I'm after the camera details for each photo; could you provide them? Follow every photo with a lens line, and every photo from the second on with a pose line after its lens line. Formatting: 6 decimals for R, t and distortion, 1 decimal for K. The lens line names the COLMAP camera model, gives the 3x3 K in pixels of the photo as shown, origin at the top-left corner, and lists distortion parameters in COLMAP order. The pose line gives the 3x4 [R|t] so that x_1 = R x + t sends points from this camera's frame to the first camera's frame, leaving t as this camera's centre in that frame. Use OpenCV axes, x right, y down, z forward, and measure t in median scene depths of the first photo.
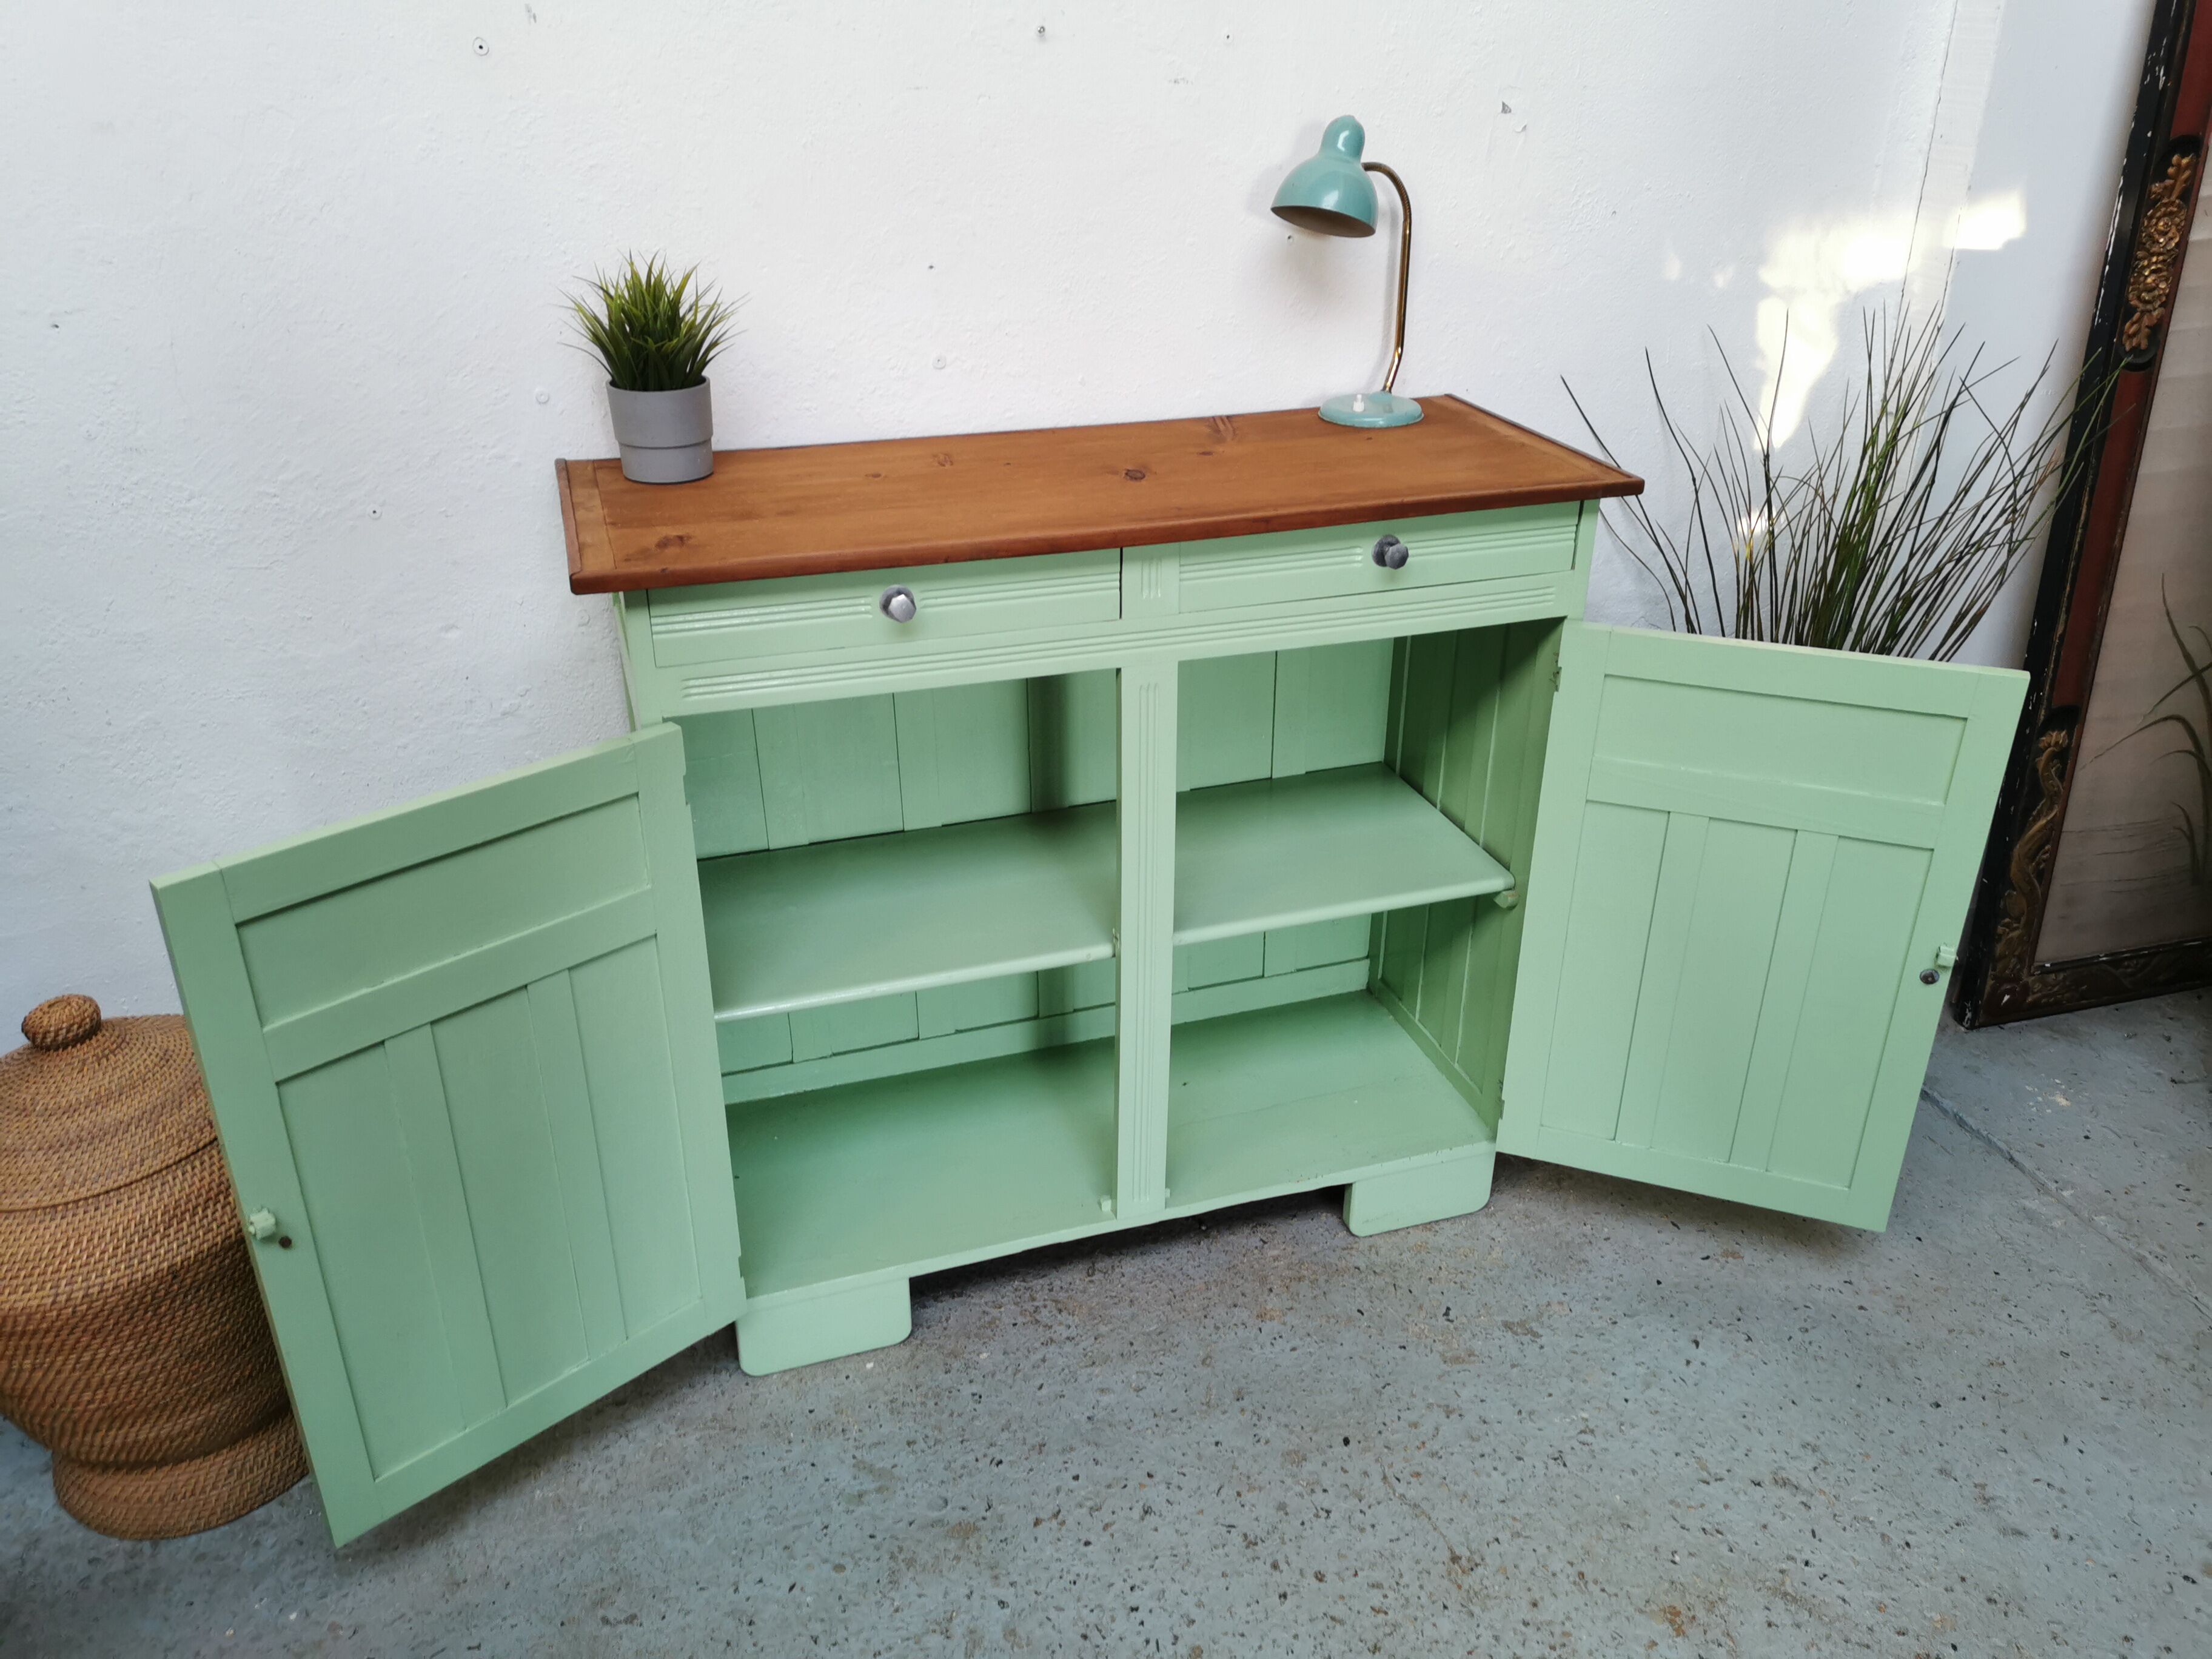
lens RADIAL K [[1692.2, 0, 1097.6], [0, 1692.2, 836.3], [0, 0, 1]] dist [0.062760, -0.060706]
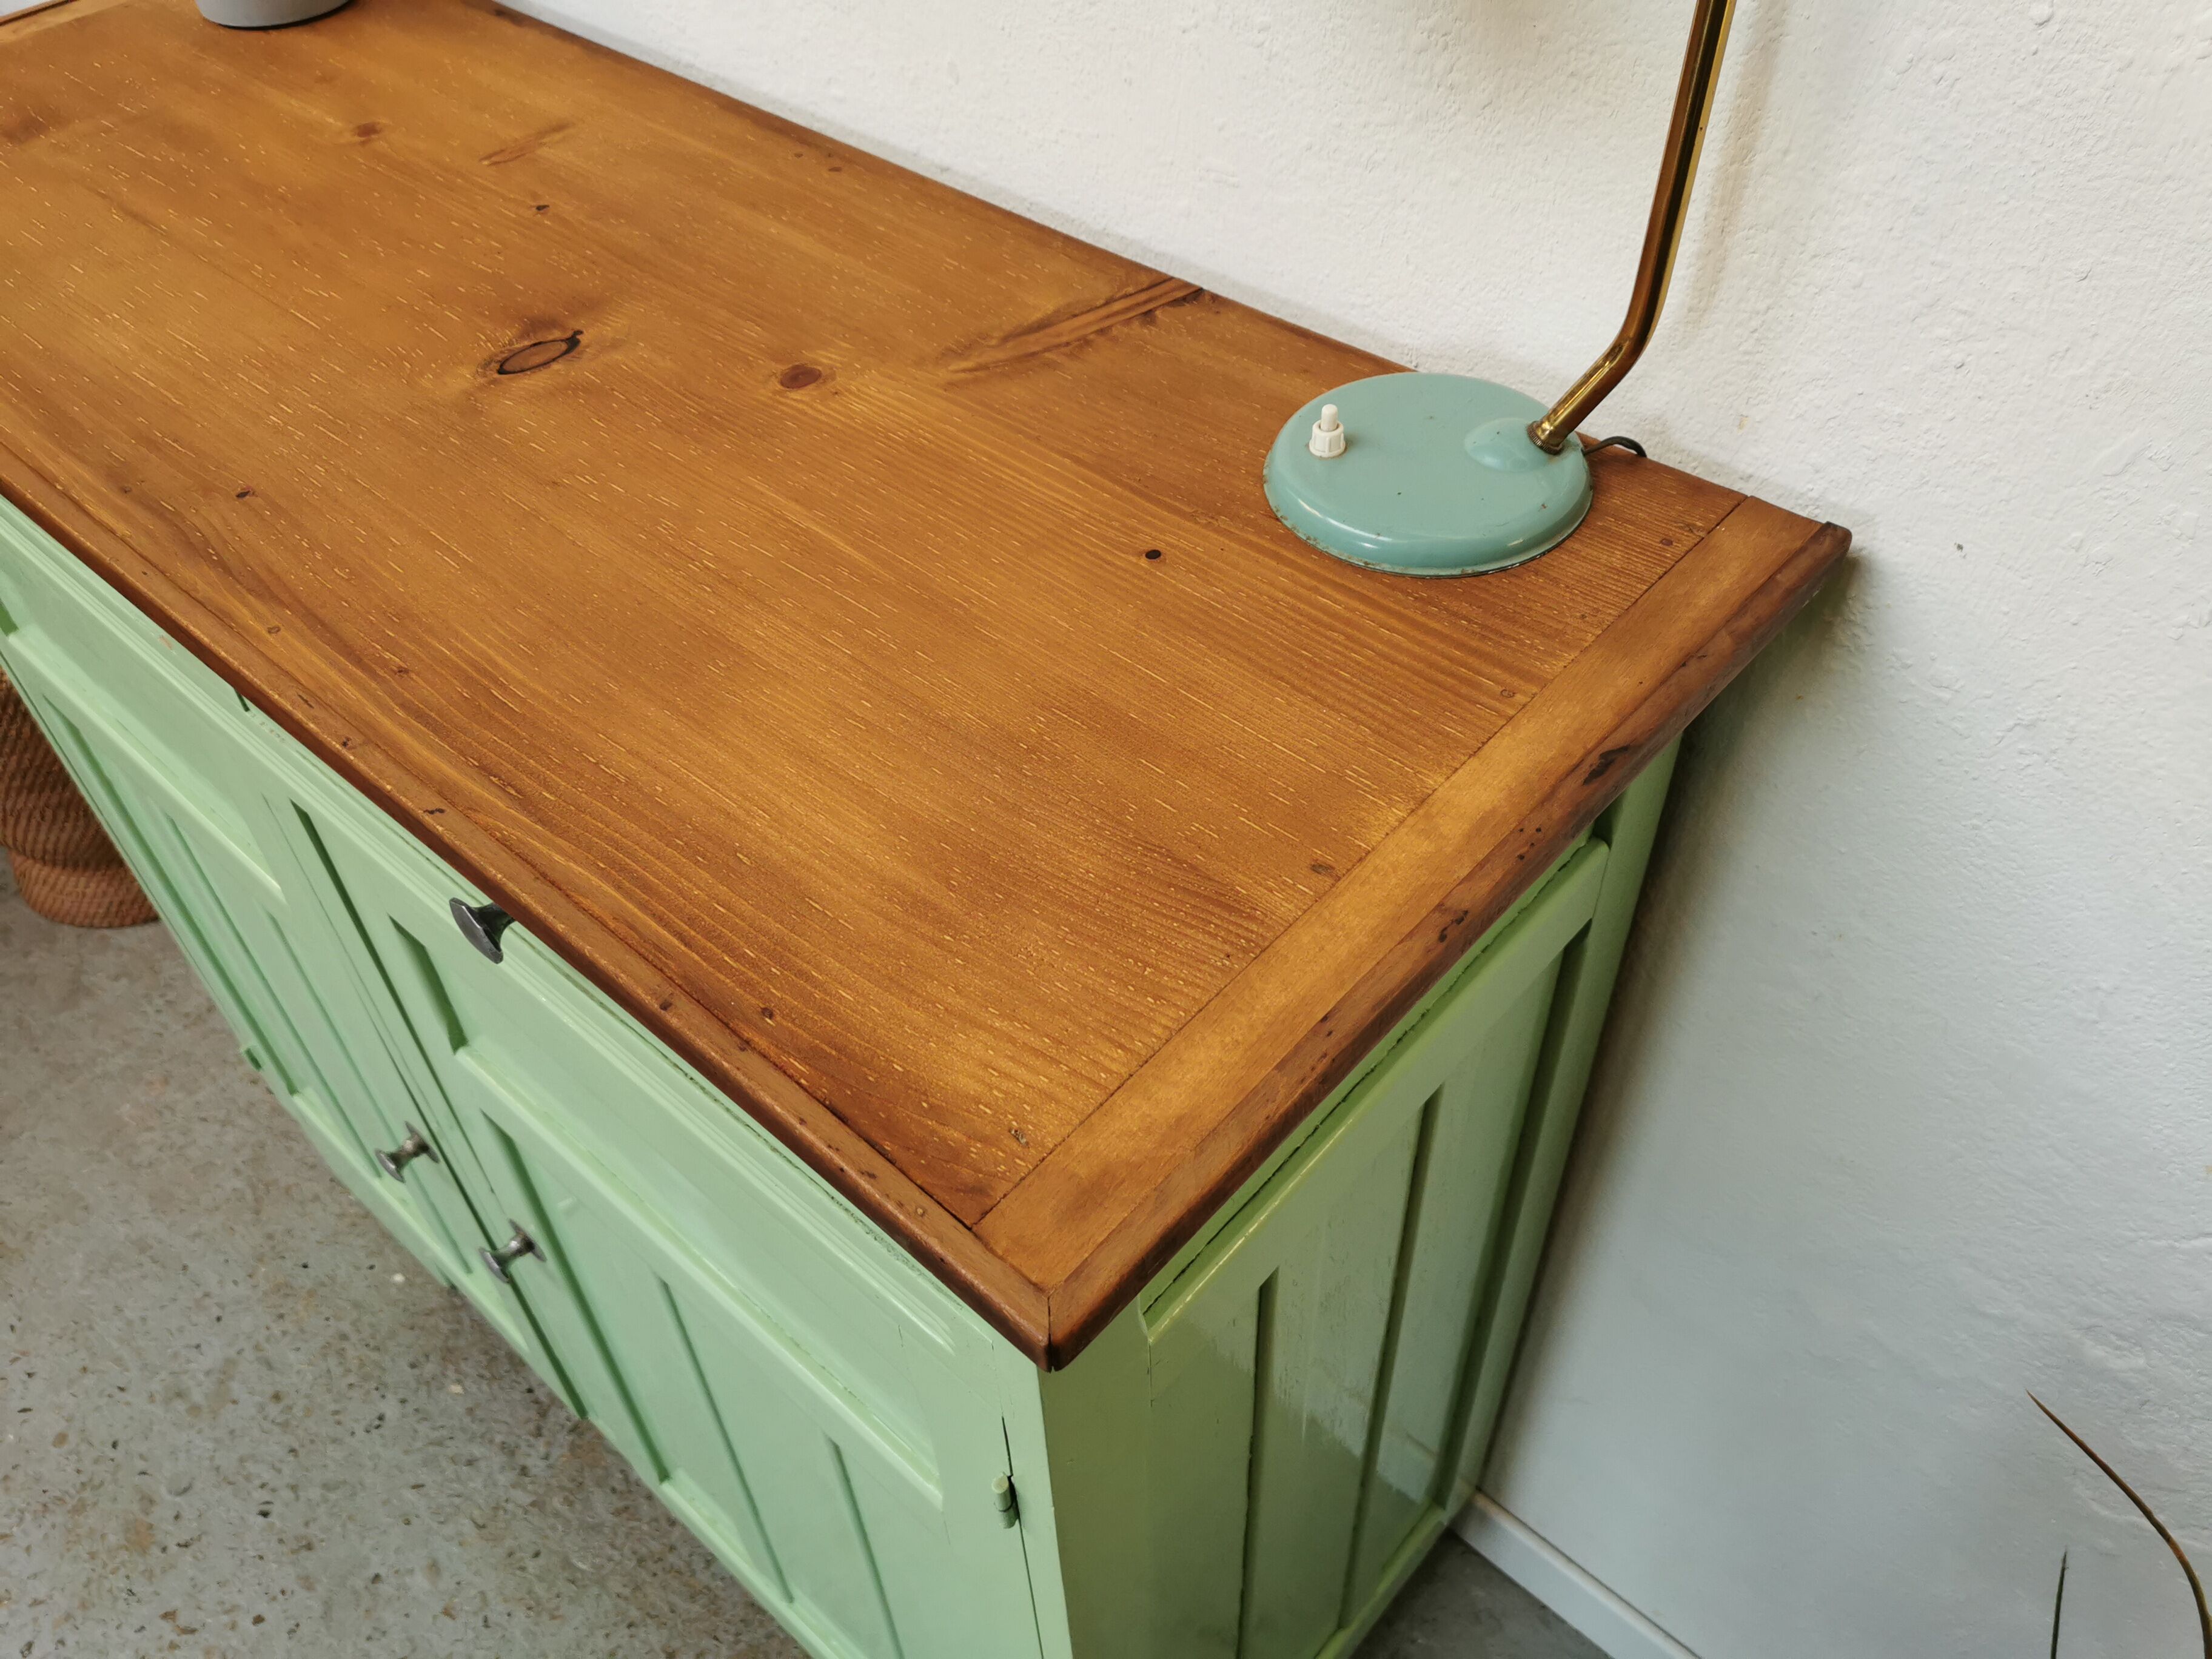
lens RADIAL K [[1718.5, 0, 1113.2], [0, 1718.5, 834.5], [0, 0, 1]] dist [0.053488, -0.056680]
pose [[0.503208, 0.606839, -0.615246, 0.392653], [-0.357281, 0.794352, 0.491279, -0.351262], [0.786849, -0.027399, 0.616537, 0.789307]]
